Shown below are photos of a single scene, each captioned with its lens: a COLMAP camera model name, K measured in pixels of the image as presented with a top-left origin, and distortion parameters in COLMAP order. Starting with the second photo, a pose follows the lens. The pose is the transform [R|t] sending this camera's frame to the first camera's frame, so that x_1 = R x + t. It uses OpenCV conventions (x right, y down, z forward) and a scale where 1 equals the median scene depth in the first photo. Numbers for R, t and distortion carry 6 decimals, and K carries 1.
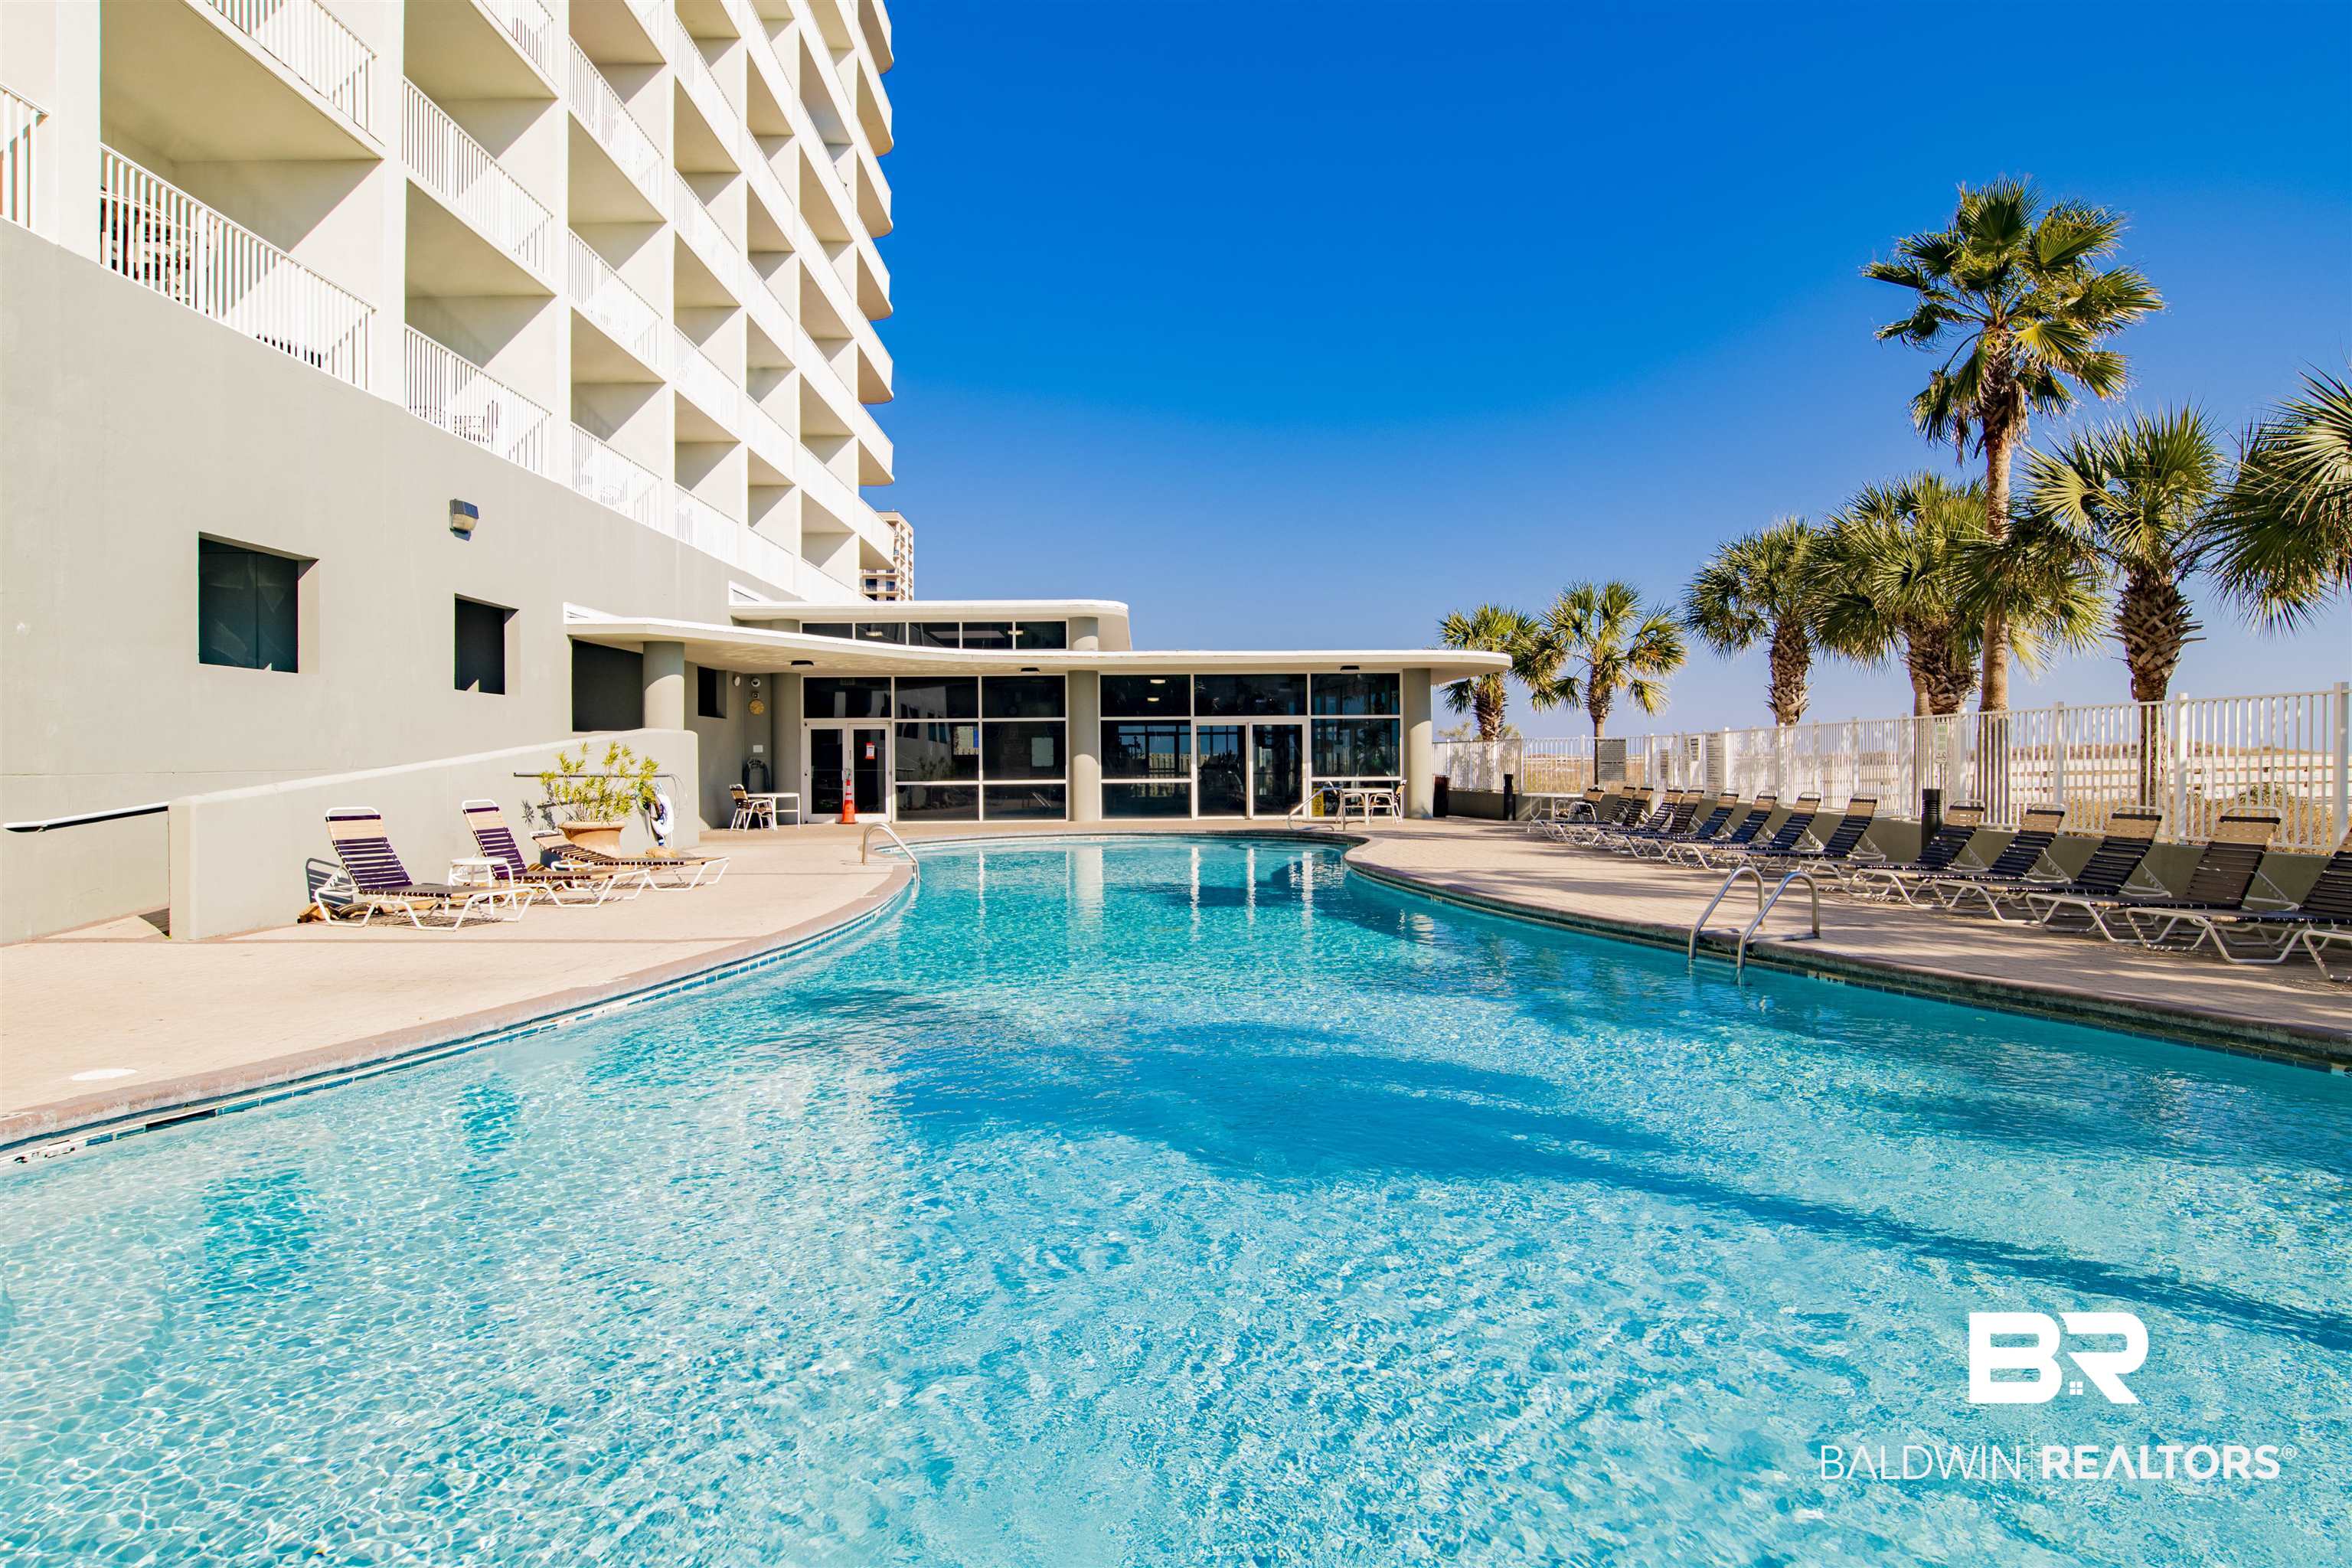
lens RADIAL K [[1477.5, 0, 1176.0], [0, 1477.5, 784.0], [0, 0, 1]] dist [-0.088292, 0.050432]
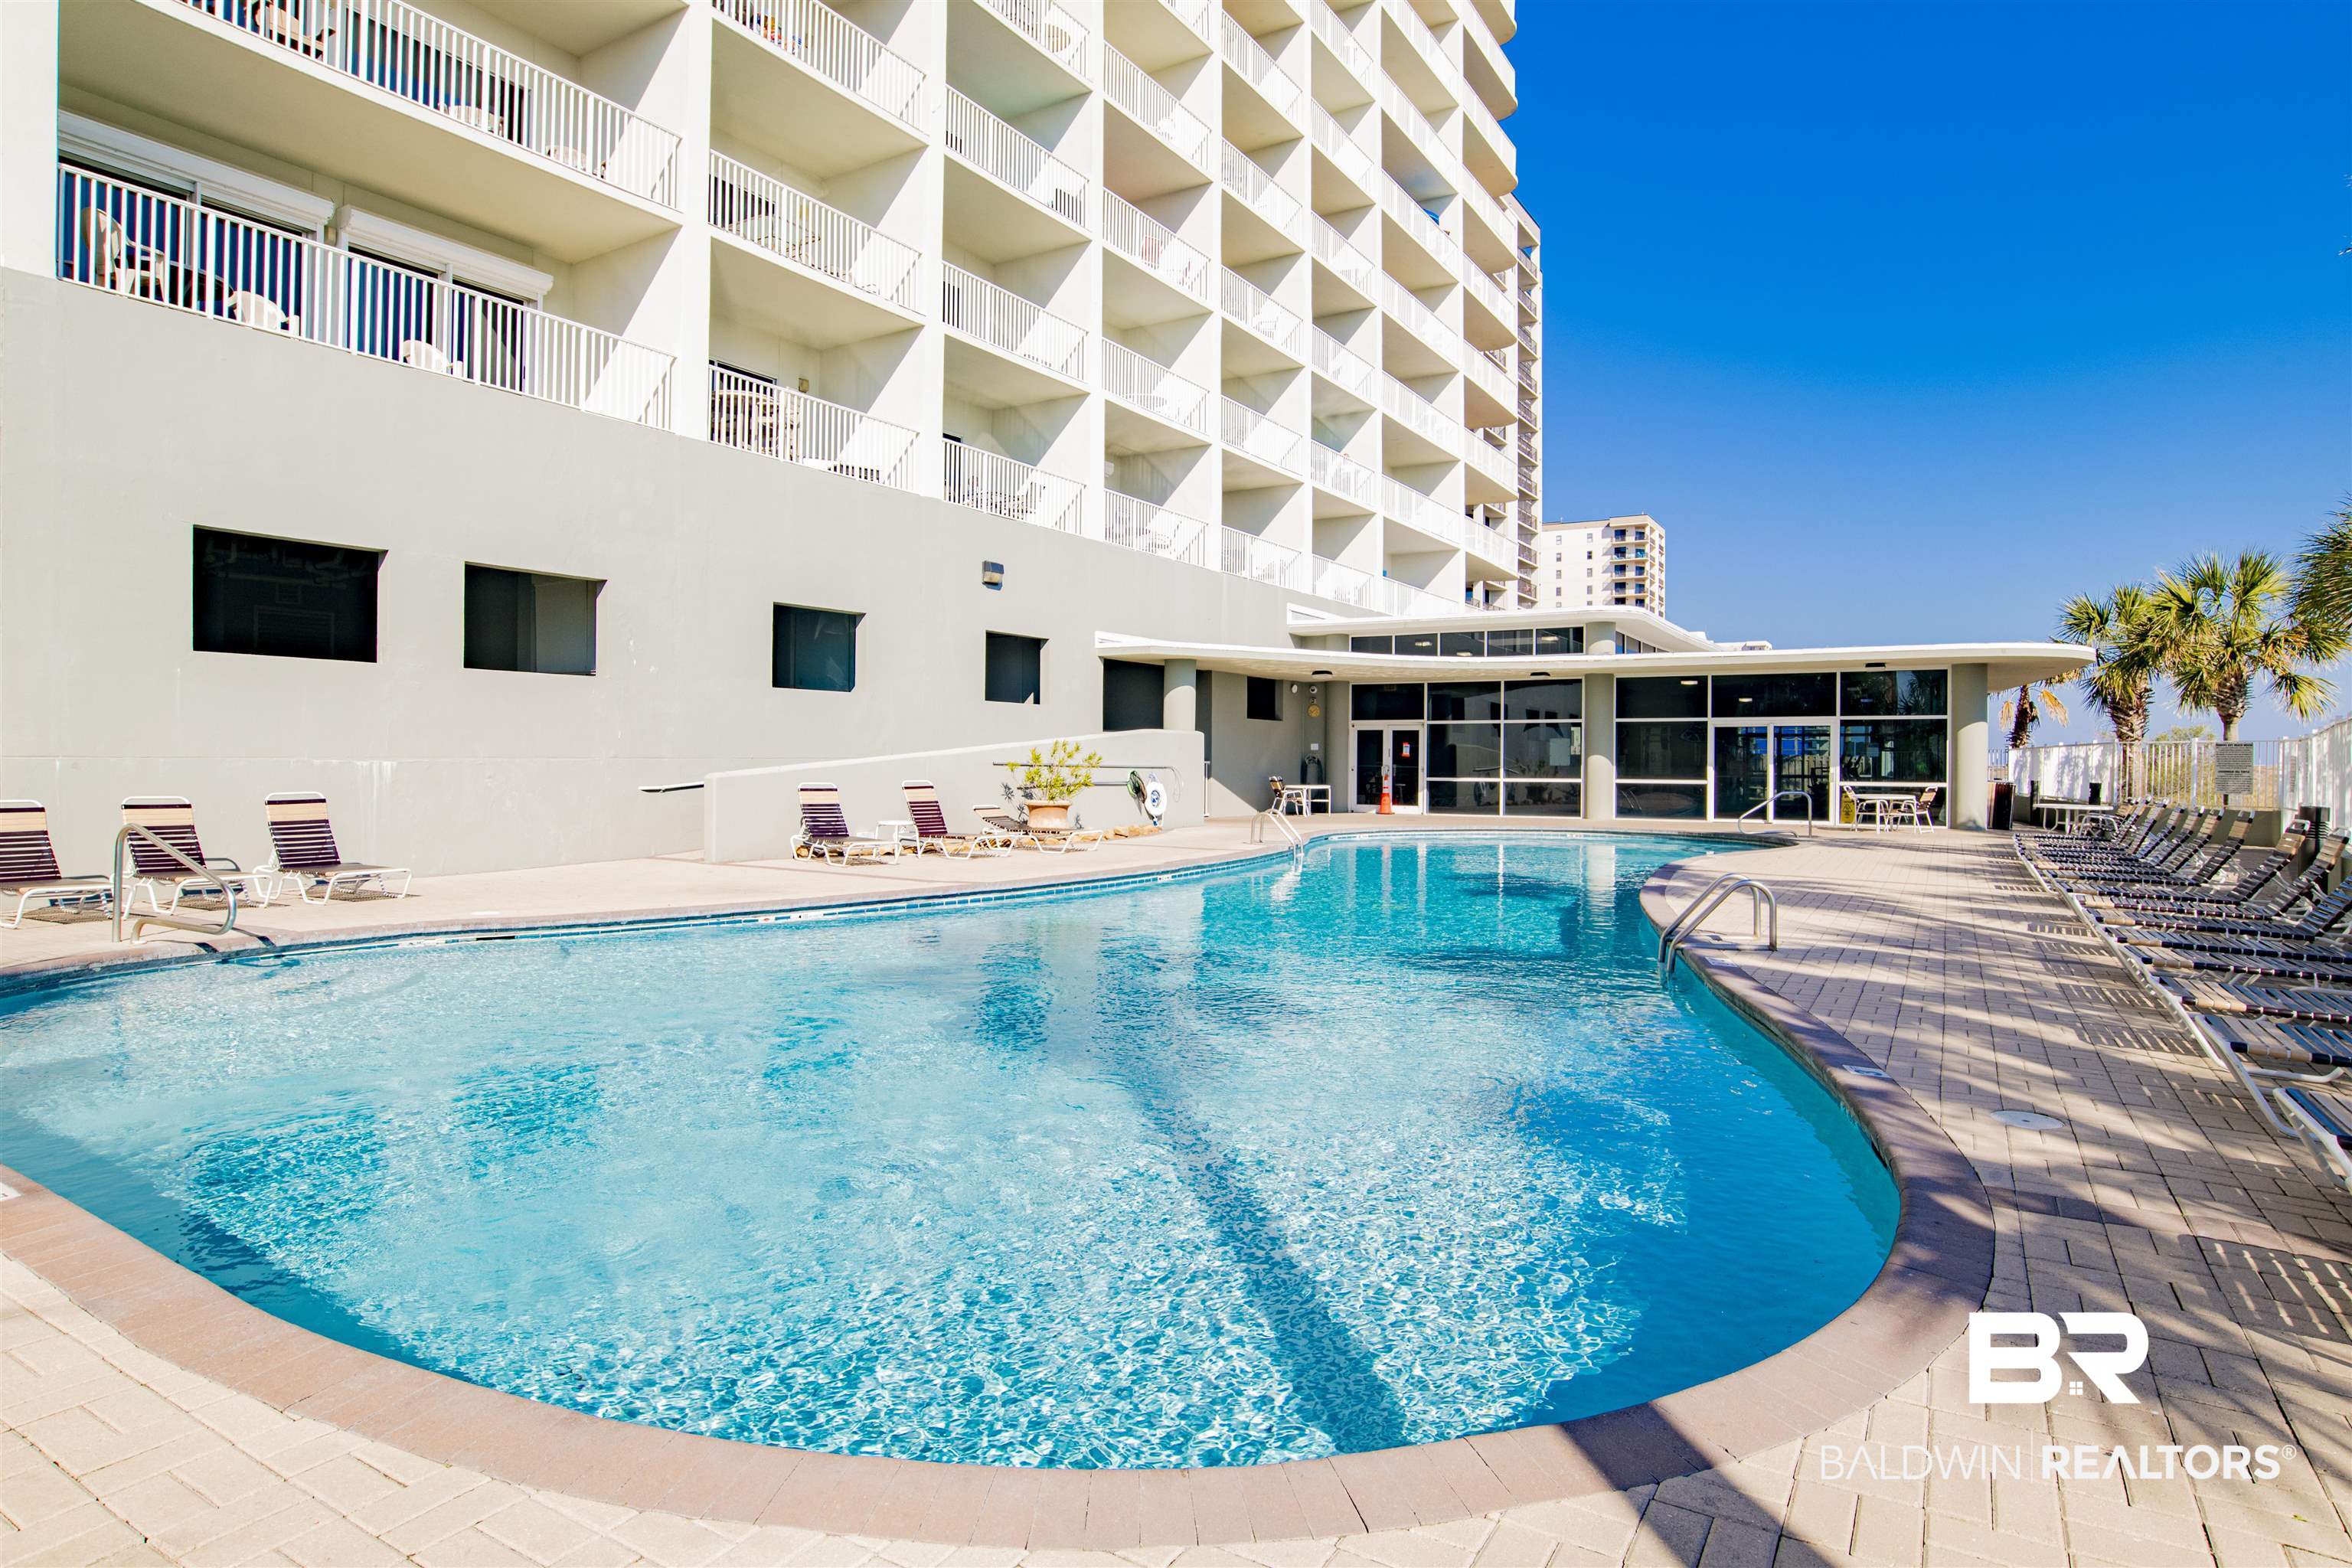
lens RADIAL K [[1477.5, 0, 1176.0], [0, 1477.5, 784.0], [0, 0, 1]] dist [-0.088292, 0.050432]
pose [[0.798053, 0.022217, -0.602178, 0.324495], [-0.021717, 0.999731, 0.008103, -0.001657], [0.602196, 0.006610, 0.798321, 0.003179]]
